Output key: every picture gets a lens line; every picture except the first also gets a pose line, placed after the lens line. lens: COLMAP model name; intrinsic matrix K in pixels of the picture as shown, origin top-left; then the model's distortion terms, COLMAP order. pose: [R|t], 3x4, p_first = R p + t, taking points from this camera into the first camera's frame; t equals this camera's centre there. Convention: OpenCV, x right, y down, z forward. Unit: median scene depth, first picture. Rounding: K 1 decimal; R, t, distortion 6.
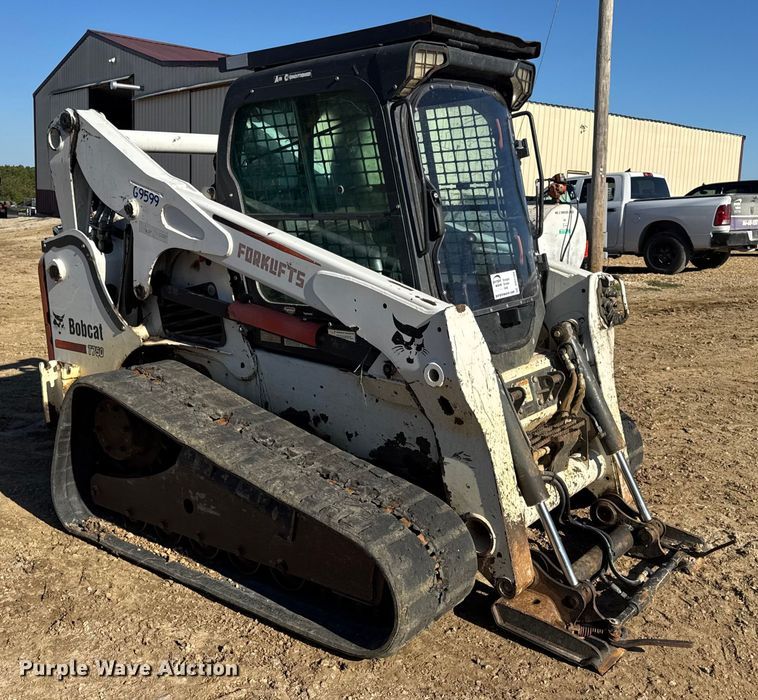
lens RADIAL K [[797.4, 0, 379.4], [0, 797.4, 330.0], [0, 0, 1]] dist [0.173600, -0.288787]
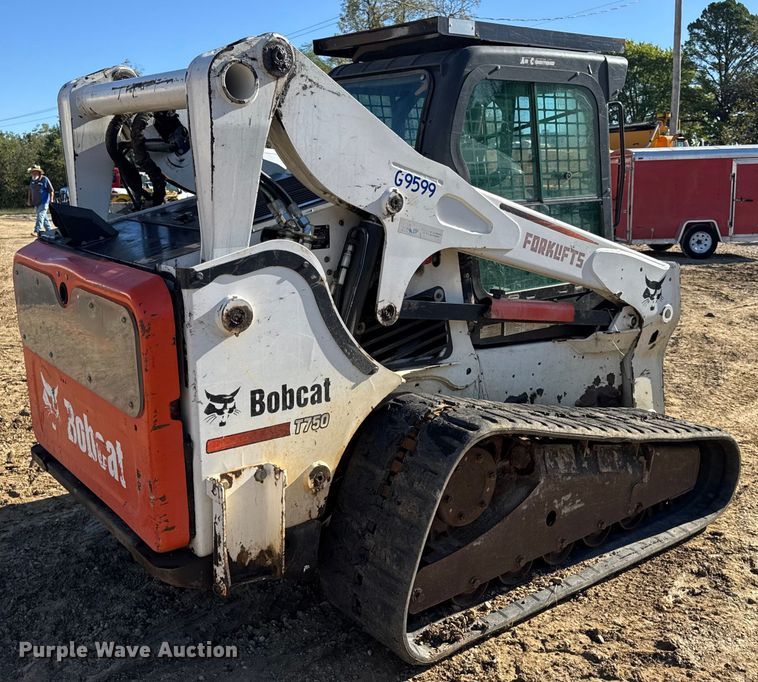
lens RADIAL K [[790.9, 0, 379.0], [0, 790.9, 341.0], [0, 0, 1]] dist [0.128483, -0.020011]
pose [[0.224937, -0.188848, 0.955897, -1.105319], [0.155966, 0.975367, 0.155993, -0.153279], [-0.961810, 0.113999, 0.248850, 0.925194]]
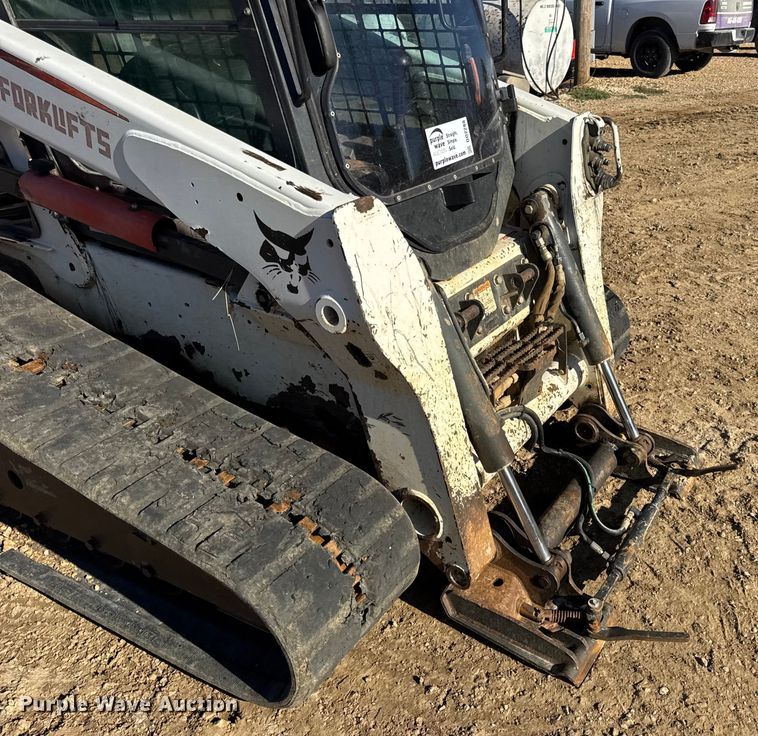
lens RADIAL K [[729.3, 0, 511.3], [0, 729.3, 387.1], [0, 0, 1]] dist [0.148038, -0.270774]
pose [[0.985069, -0.072138, 0.156319, 0.092254], [0.016965, 0.944235, 0.328836, -0.063283], [-0.171323, -0.321274, 0.931360, 0.341703]]
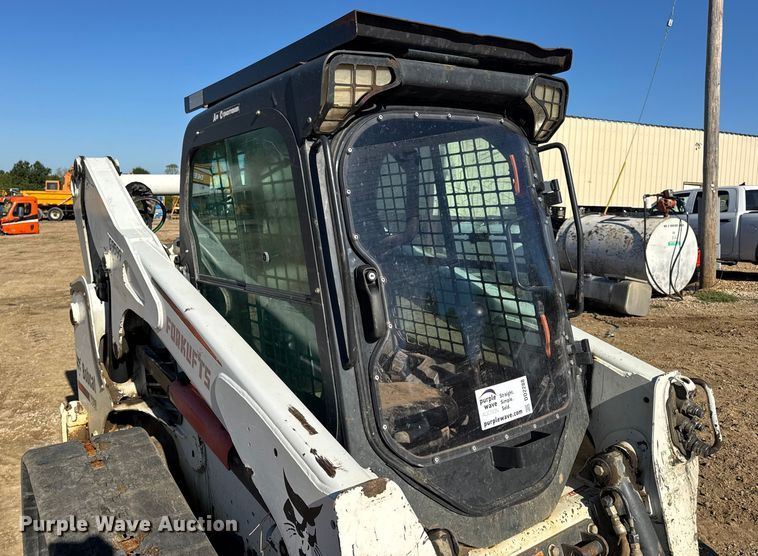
lens RADIAL K [[594.5, 0, 341.8], [0, 594.5, 249.5], [0, 0, 1]] dist [0.049169, -0.061236]
pose [[0.955663, 0.015778, -0.294039, 0.164472], [-0.039999, 0.996264, -0.076544, -0.132685], [0.291733, 0.084911, 0.952724, 0.462515]]
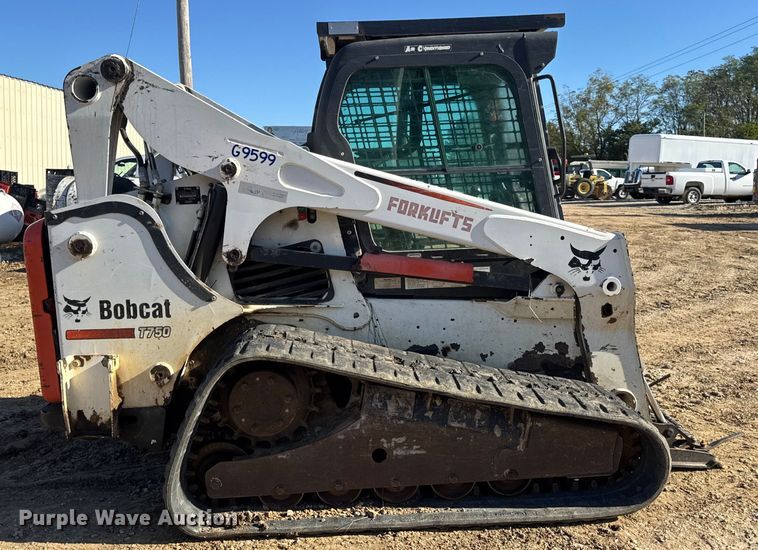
lens RADIAL K [[677.9, 0, 379.1], [0, 677.9, 256.2], [0, 0, 1]] dist [0.185943, -0.350009]
pose [[0.744948, -0.087897, 0.661307, -0.773282], [0.120749, 0.992675, -0.004081, -0.027145], [-0.656104, 0.082893, 0.750104, 0.327982]]
